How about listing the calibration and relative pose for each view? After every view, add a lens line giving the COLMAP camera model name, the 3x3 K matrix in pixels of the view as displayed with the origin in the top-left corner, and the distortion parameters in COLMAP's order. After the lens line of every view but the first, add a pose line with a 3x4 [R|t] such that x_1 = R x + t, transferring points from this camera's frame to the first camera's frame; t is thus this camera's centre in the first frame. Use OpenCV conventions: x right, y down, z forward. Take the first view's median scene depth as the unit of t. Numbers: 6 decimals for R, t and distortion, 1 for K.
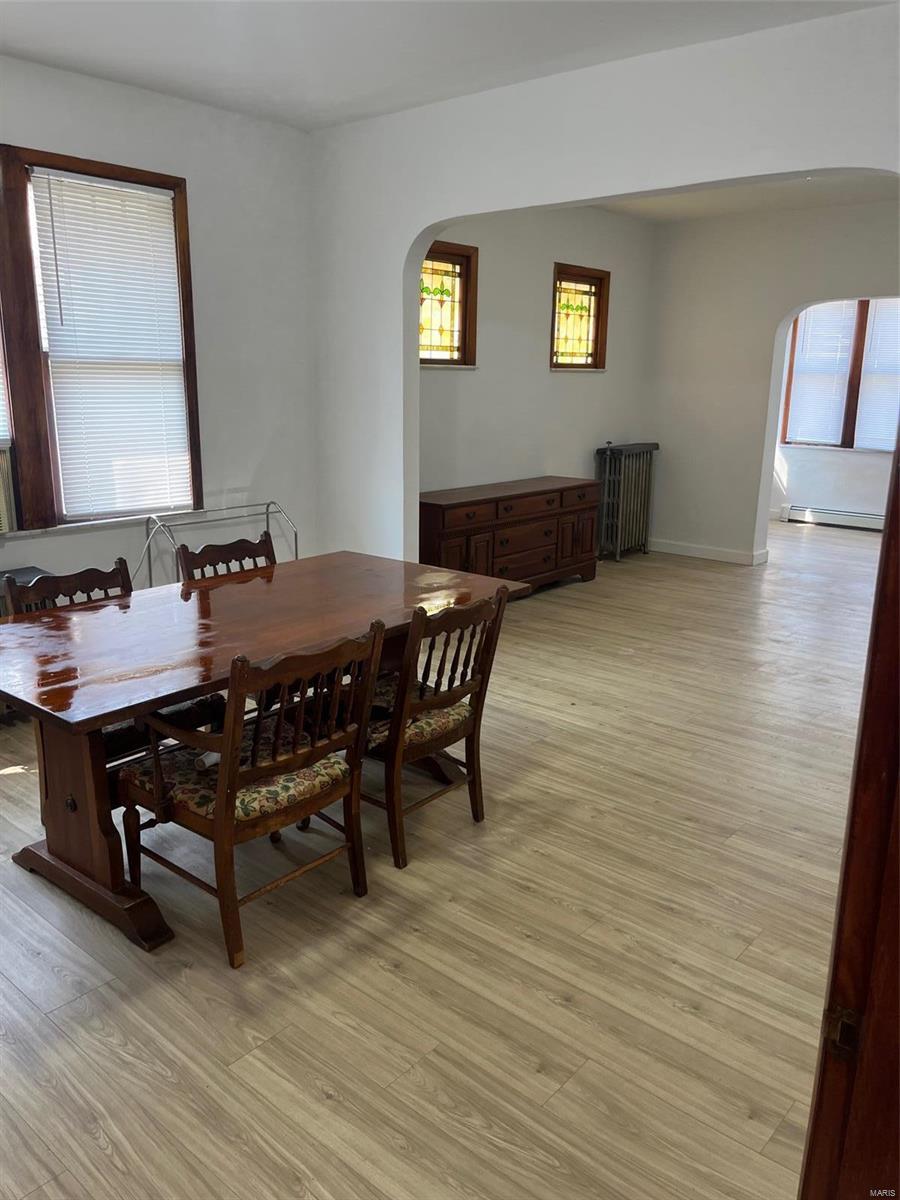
lens RADIAL K [[909.1, 0, 459.0], [0, 909.1, 595.8], [0, 0, 1]] dist [0.063168, -0.086400]
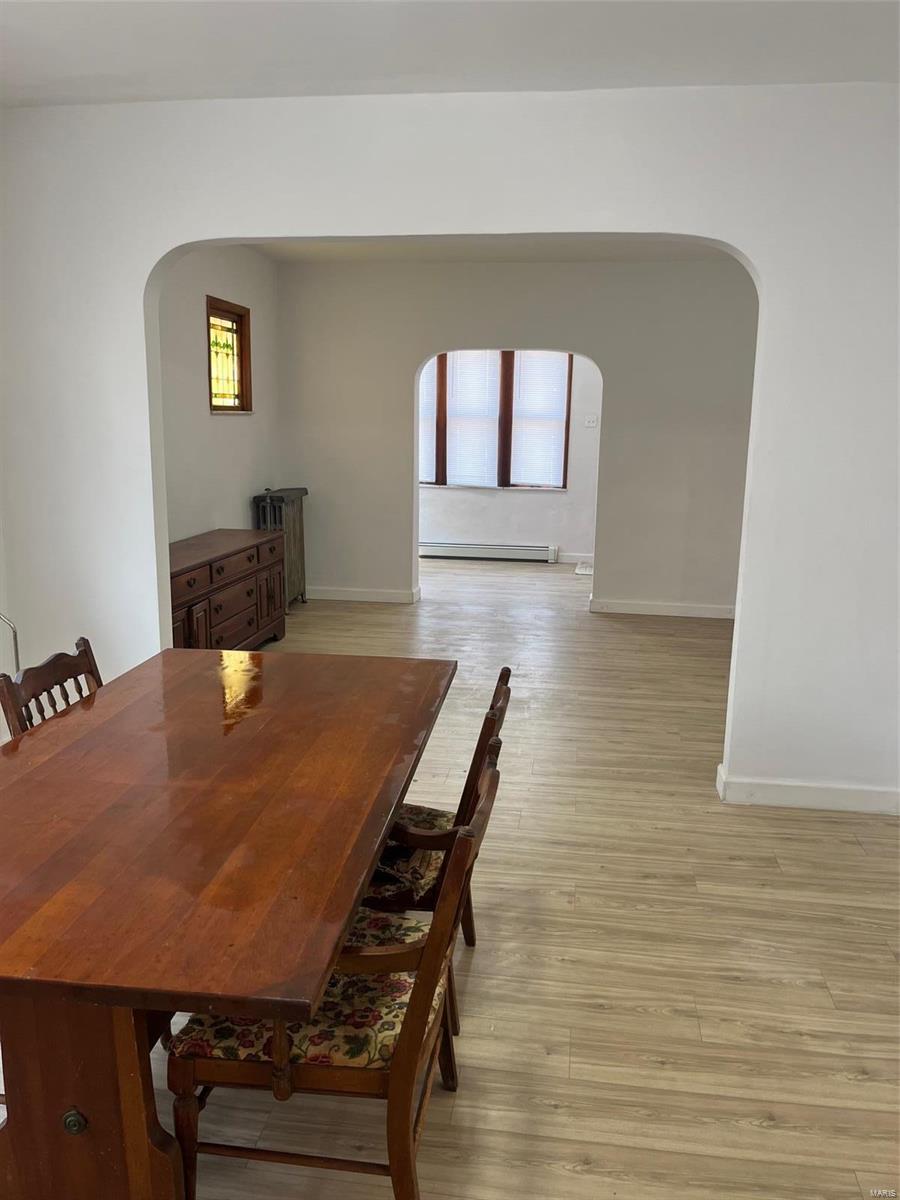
lens RADIAL K [[909.1, 0, 449.9], [0, 909.1, 598.9], [0, 0, 1]] dist [0.063168, -0.086400]
pose [[0.845608, -0.107494, 0.522868, -0.211458], [0.125932, 0.992039, 0.000285, -0.039862], [-0.518736, 0.065605, 0.852413, 0.134332]]
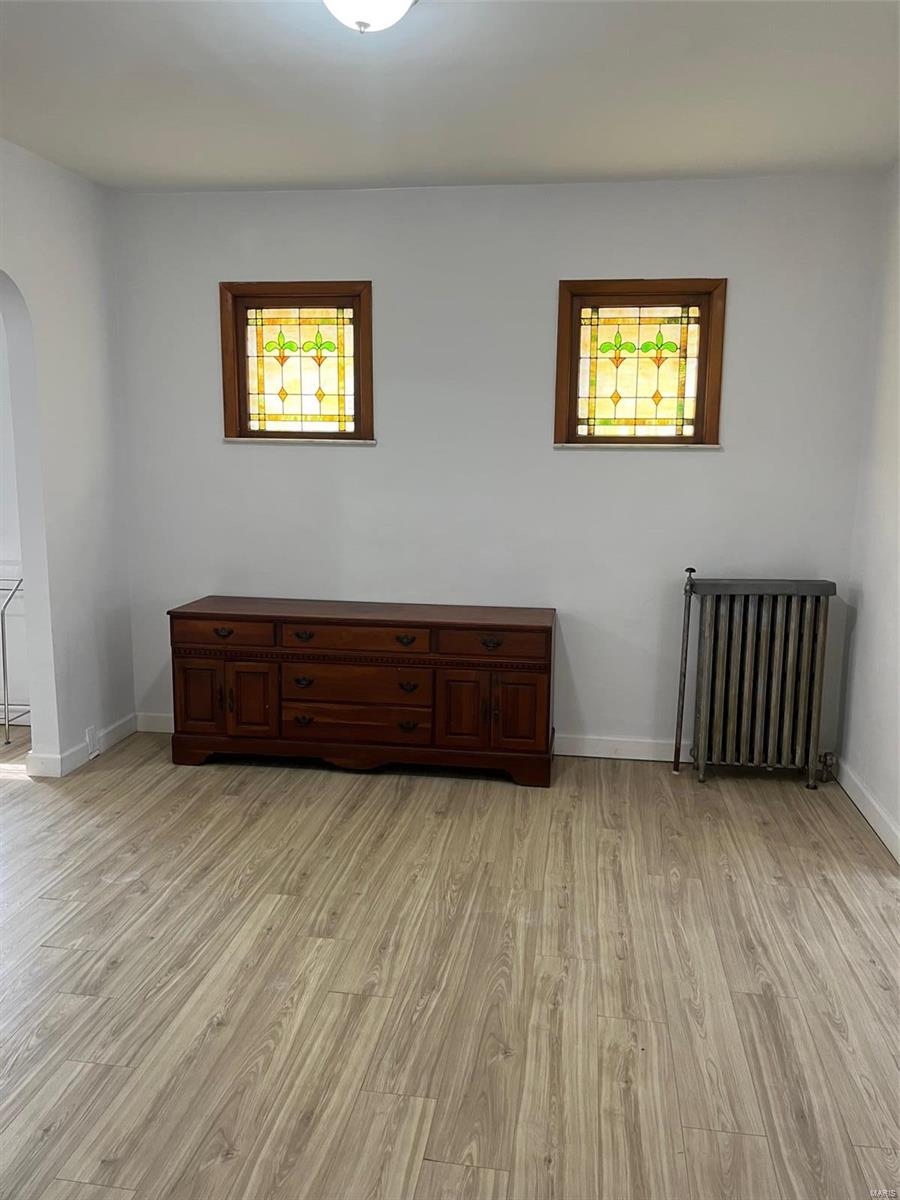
lens RADIAL K [[909.1, 0, 458.1], [0, 909.1, 593.4], [0, 0, 1]] dist [0.063168, -0.086400]
pose [[0.532795, 0.118190, -0.837950, 0.672451], [-0.209138, 0.977874, 0.004949, -0.149552], [0.819994, 0.172610, 0.545725, 0.676815]]
